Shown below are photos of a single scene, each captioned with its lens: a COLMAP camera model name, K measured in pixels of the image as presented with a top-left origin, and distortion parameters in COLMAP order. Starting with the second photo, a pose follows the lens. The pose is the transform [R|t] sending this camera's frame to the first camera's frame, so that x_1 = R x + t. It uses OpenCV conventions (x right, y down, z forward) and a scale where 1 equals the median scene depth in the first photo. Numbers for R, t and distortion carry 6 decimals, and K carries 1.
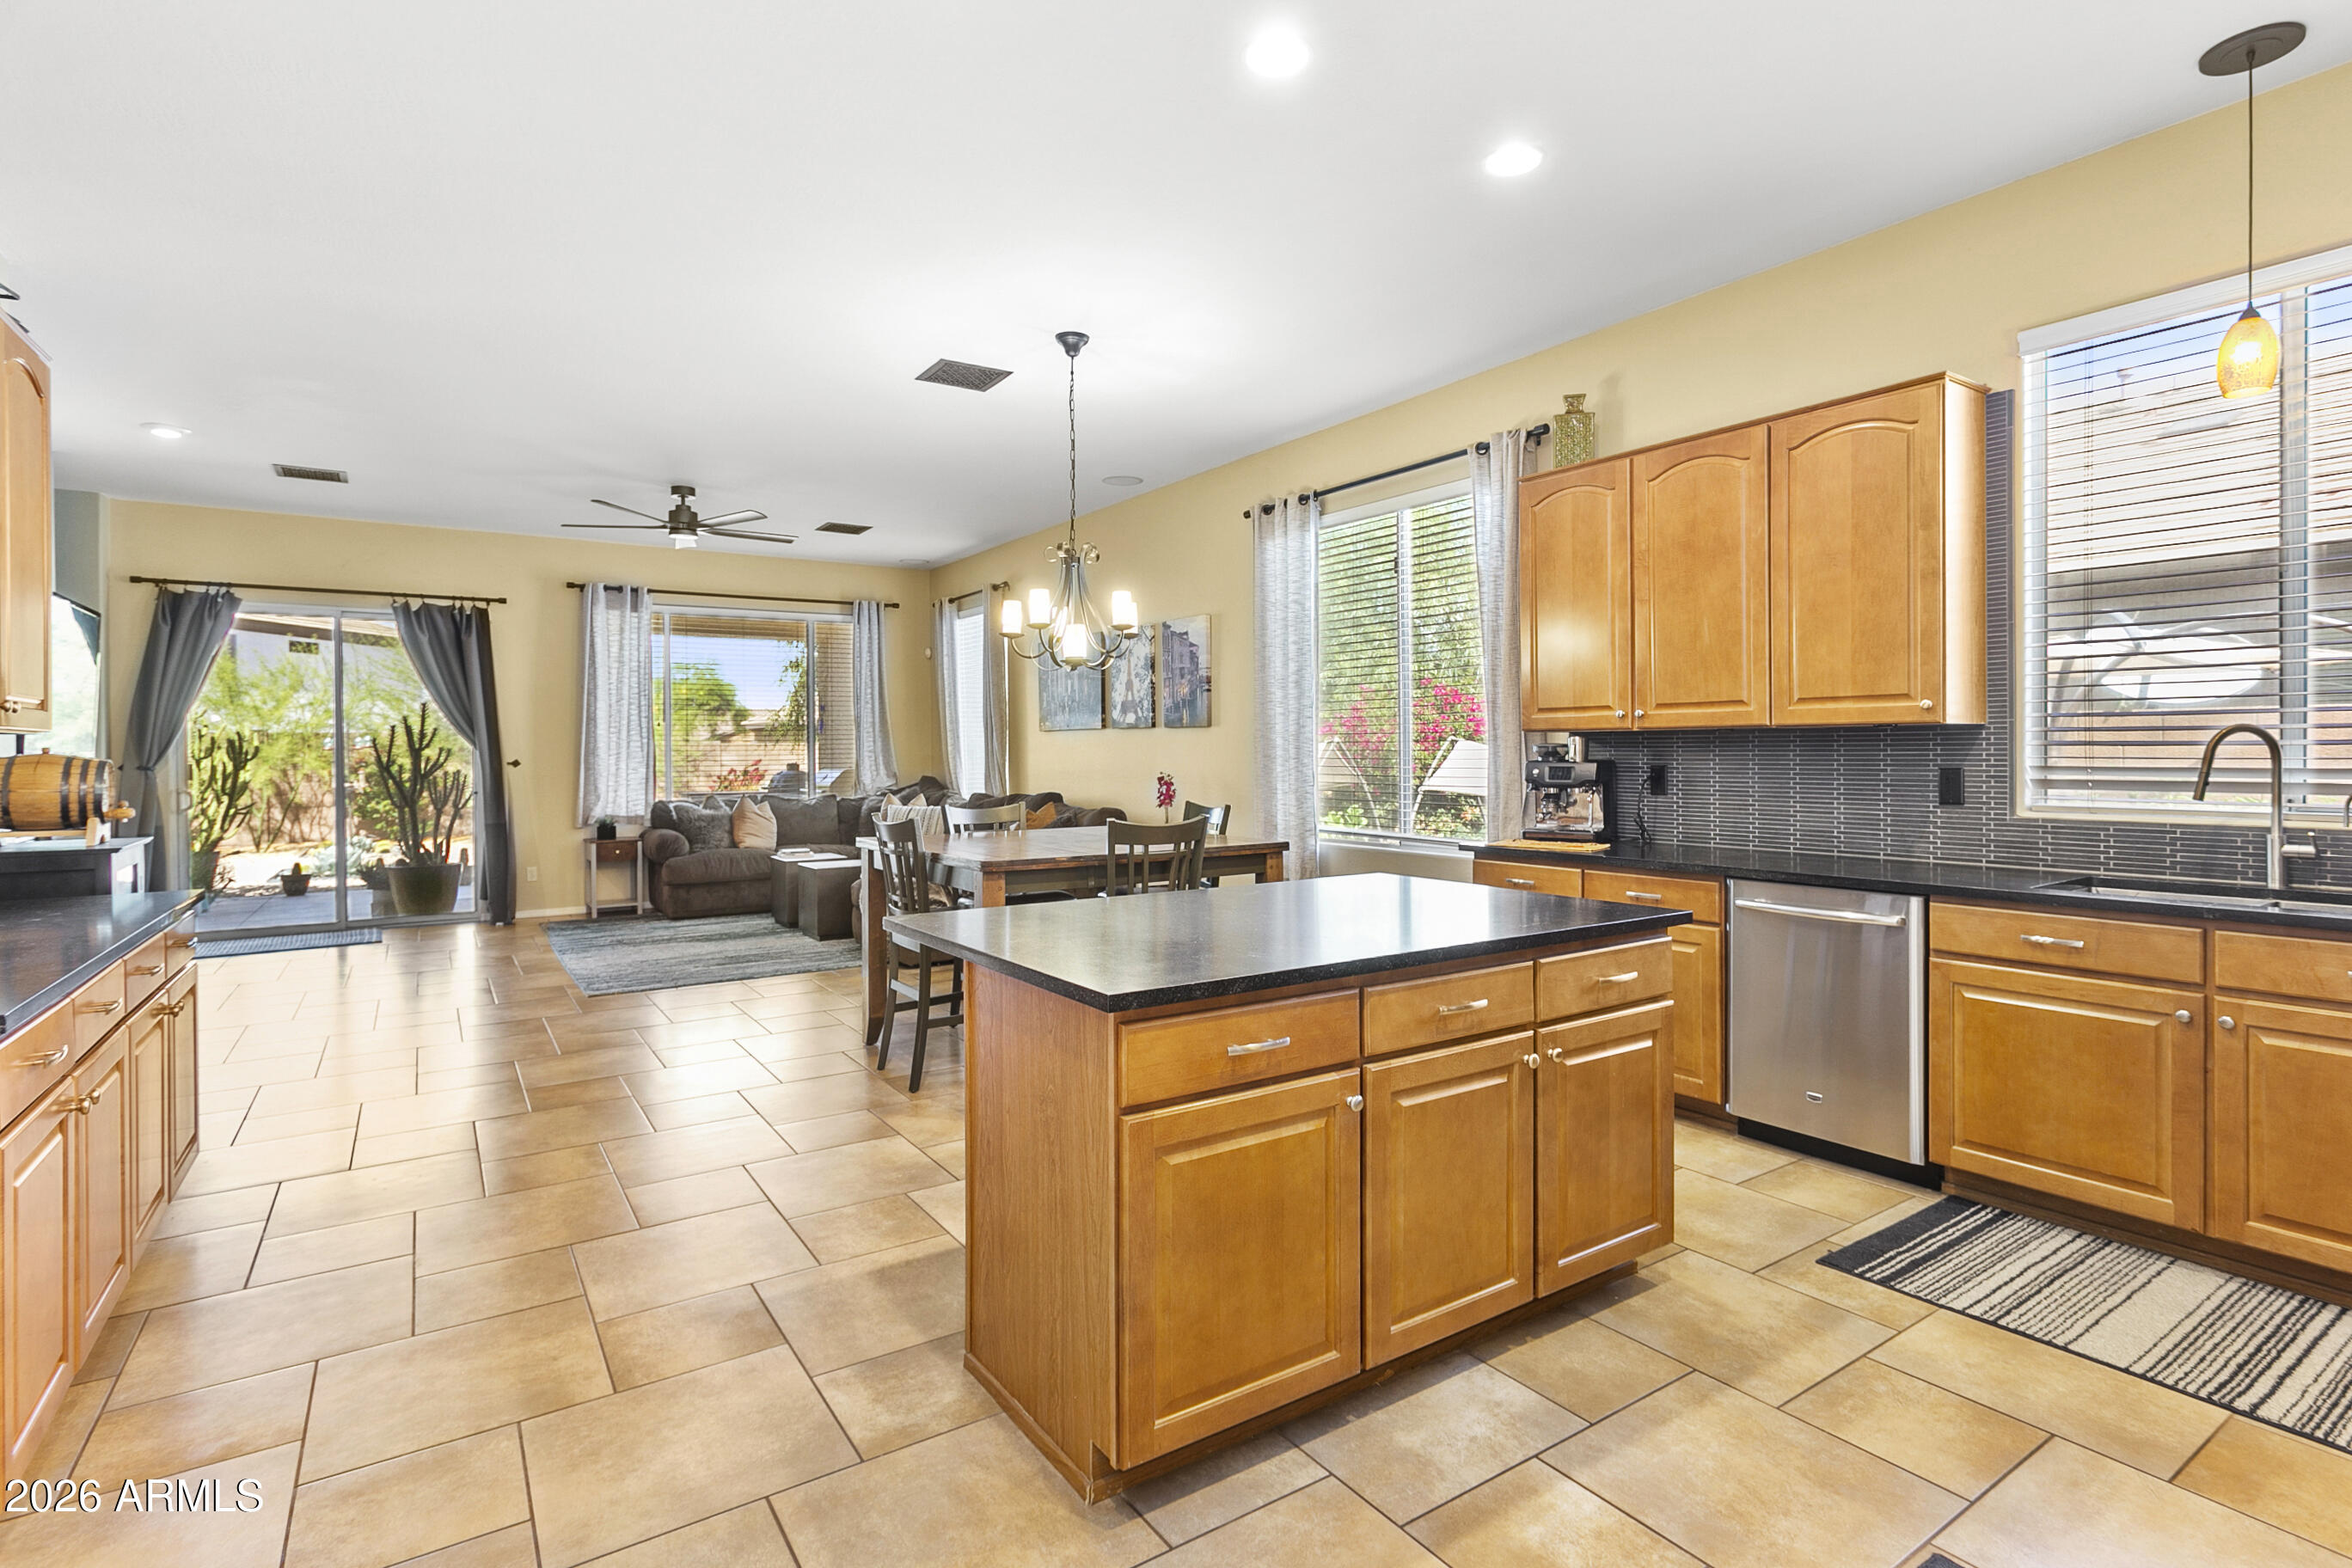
lens RADIAL K [[1149.9, 0, 1183.5], [0, 1149.9, 753.5], [0, 0, 1]] dist [0.001712, 0.000899]
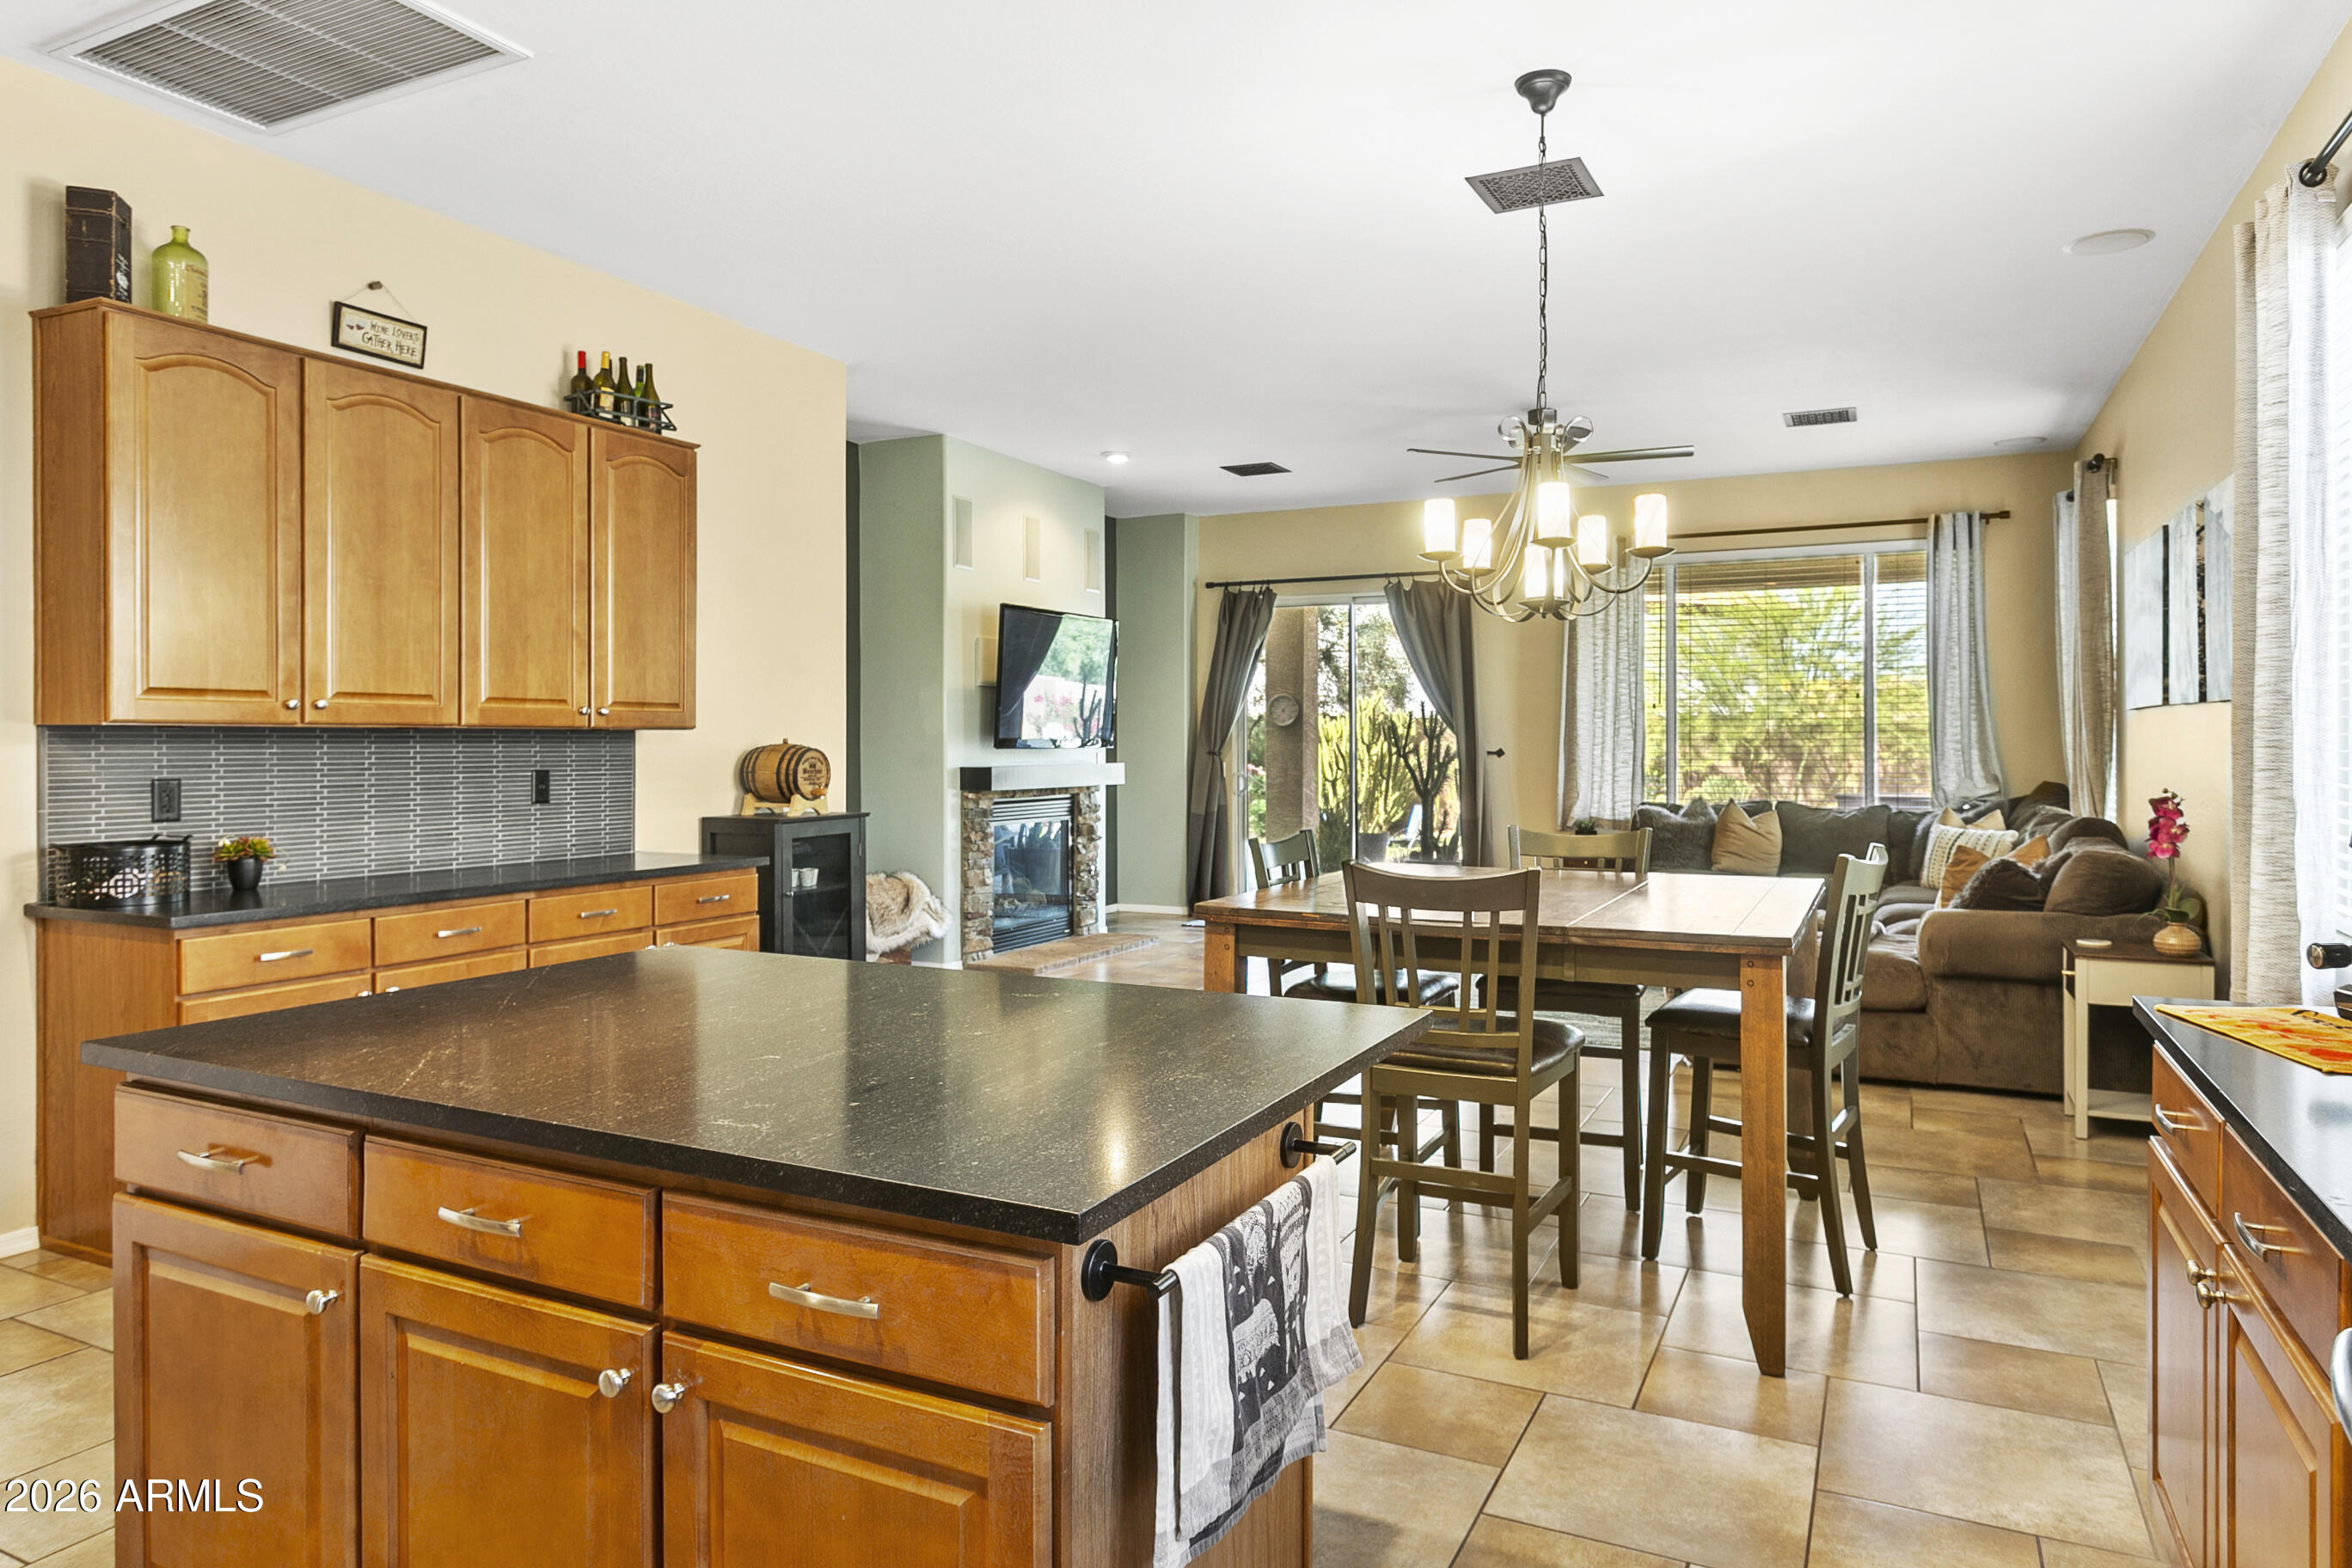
lens RADIAL K [[1432.9, 0, 1172.6], [0, 1432.9, 752.4], [0, 0, 1]] dist [-0.016204, 0.011914]
pose [[0.490518, 0.013970, -0.871319, 0.491299], [-0.004835, 0.999900, 0.013310, -0.009740], [0.871418, -0.002316, 0.490536, 0.462081]]
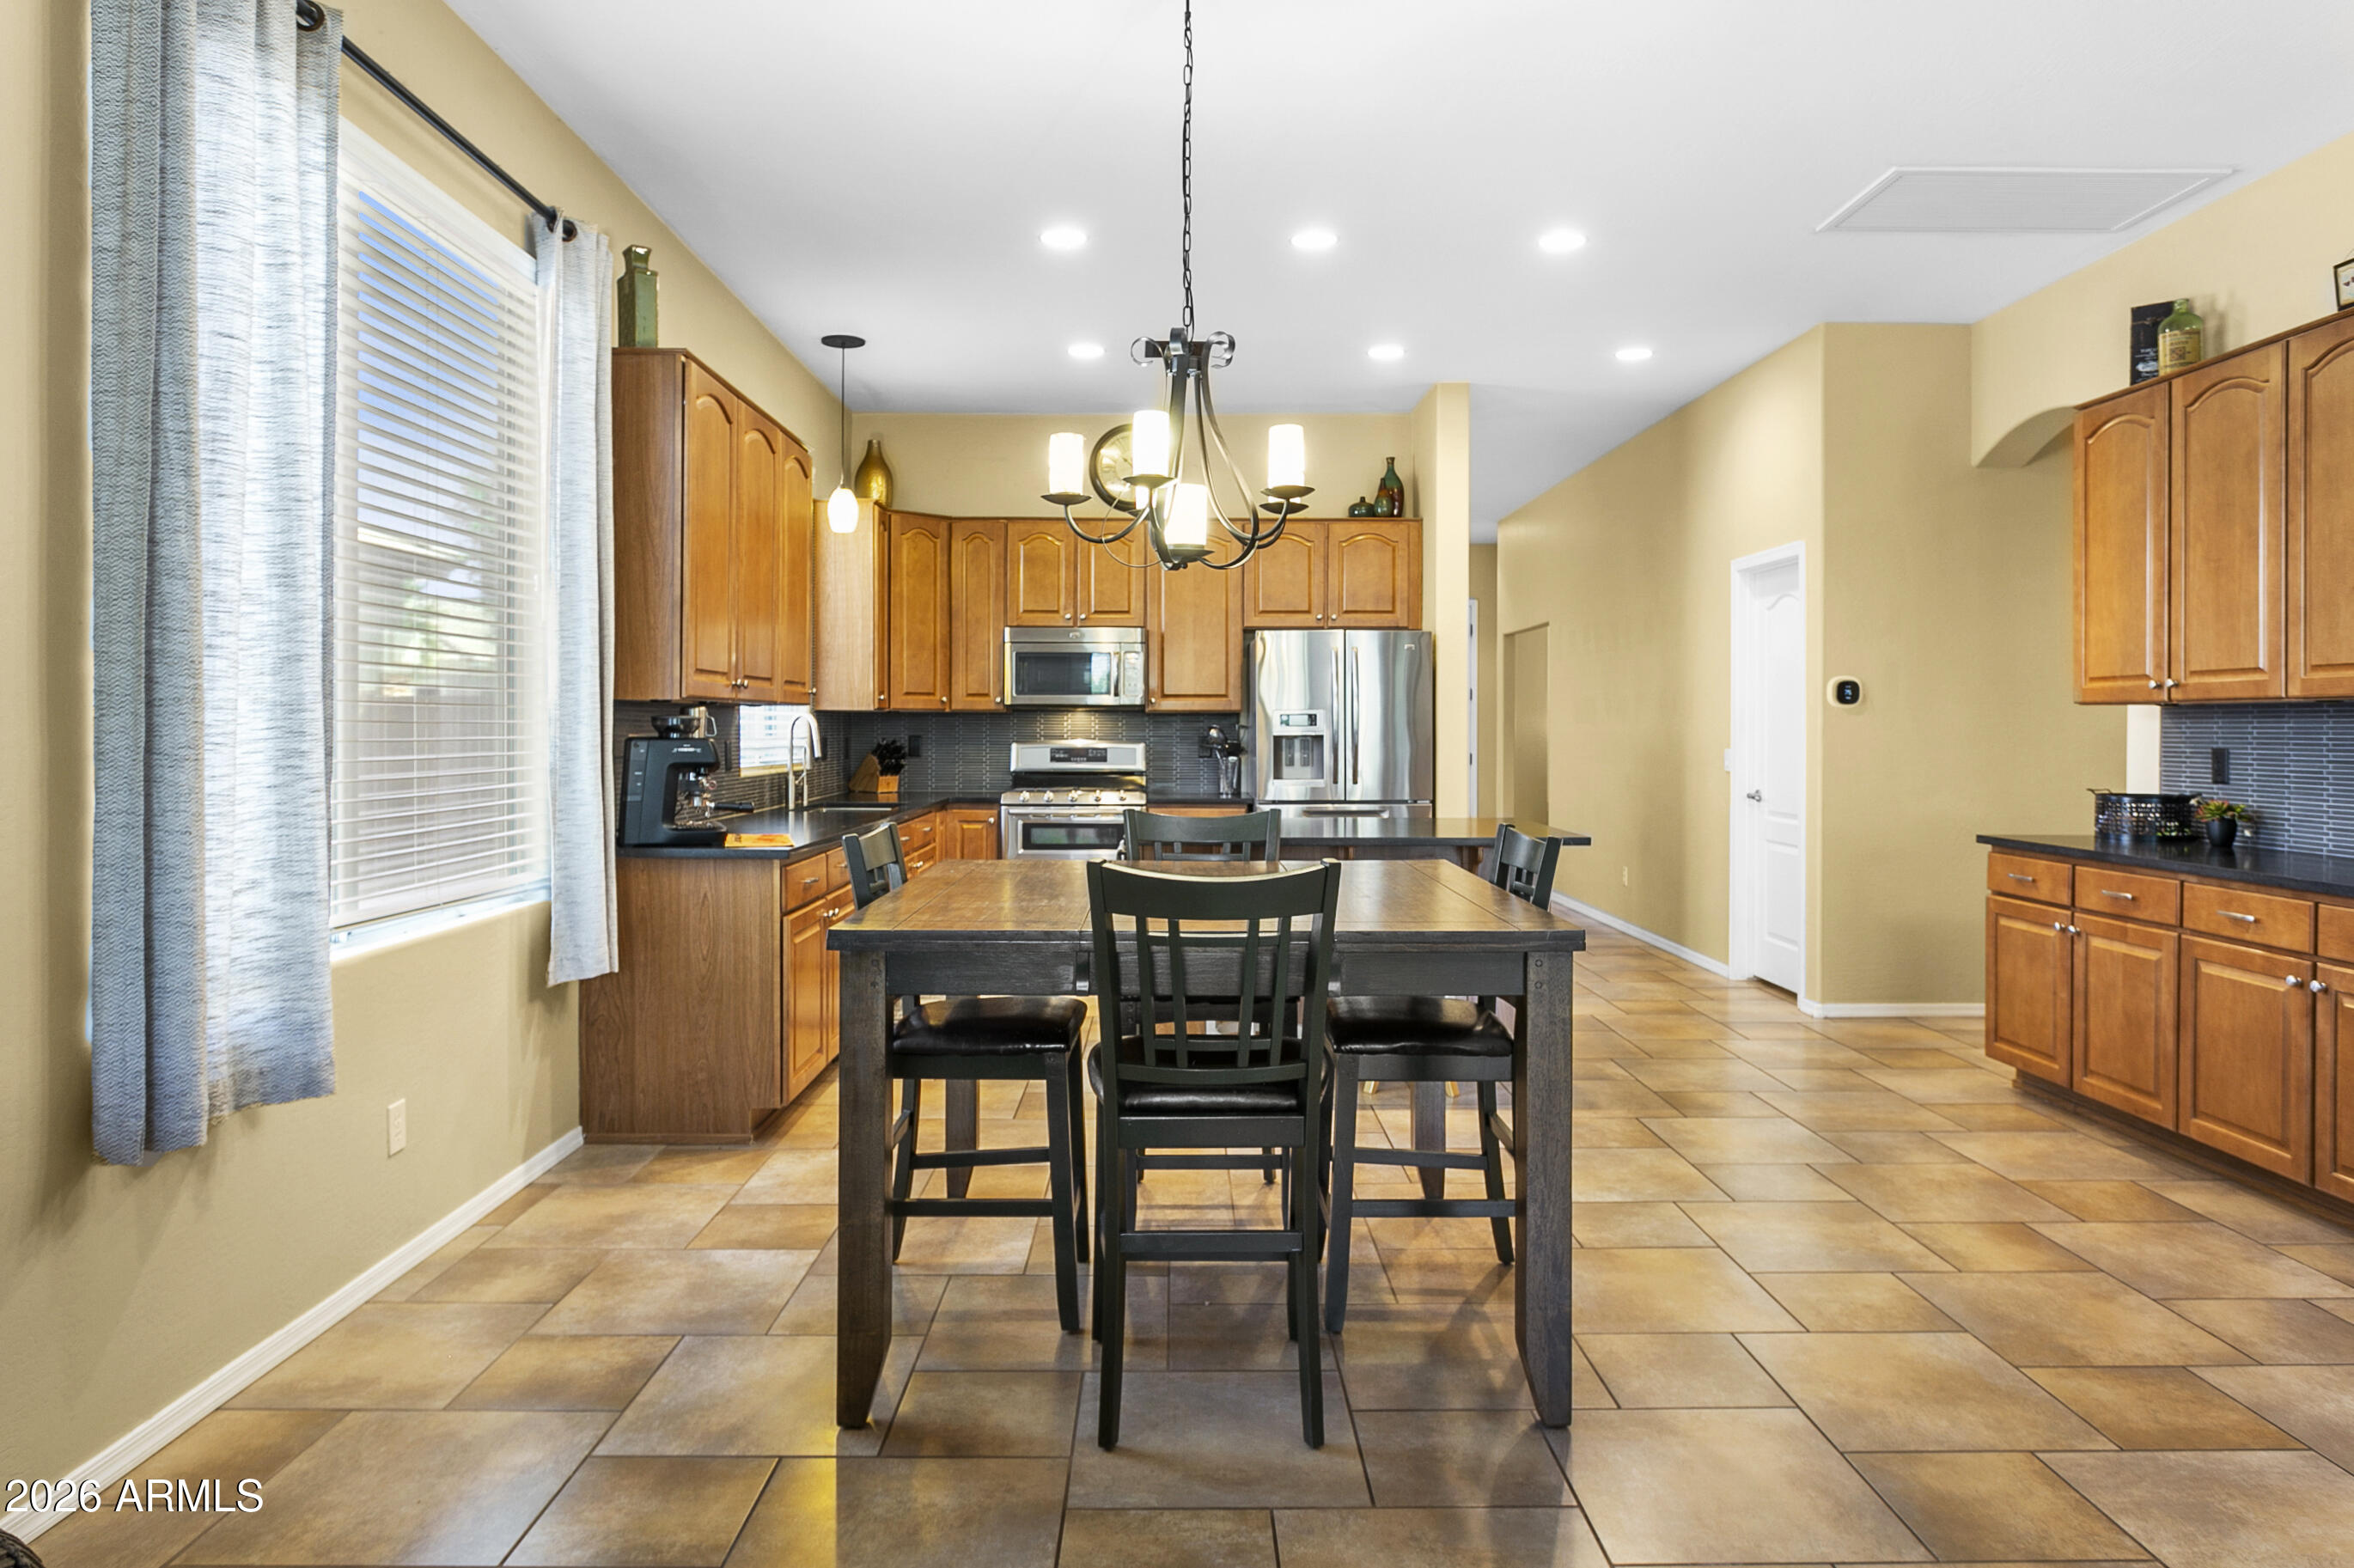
lens RADIAL K [[1466.0, 0, 1186.2], [0, 1466.0, 735.0], [0, 0, 1]] dist [-0.006270, 0.002715]
pose [[-0.839779, 0.002302, 0.542924, -0.479021], [0.005610, 0.999974, 0.004436, 0.001957], [-0.542900, 0.006771, -0.839770, 1.617835]]
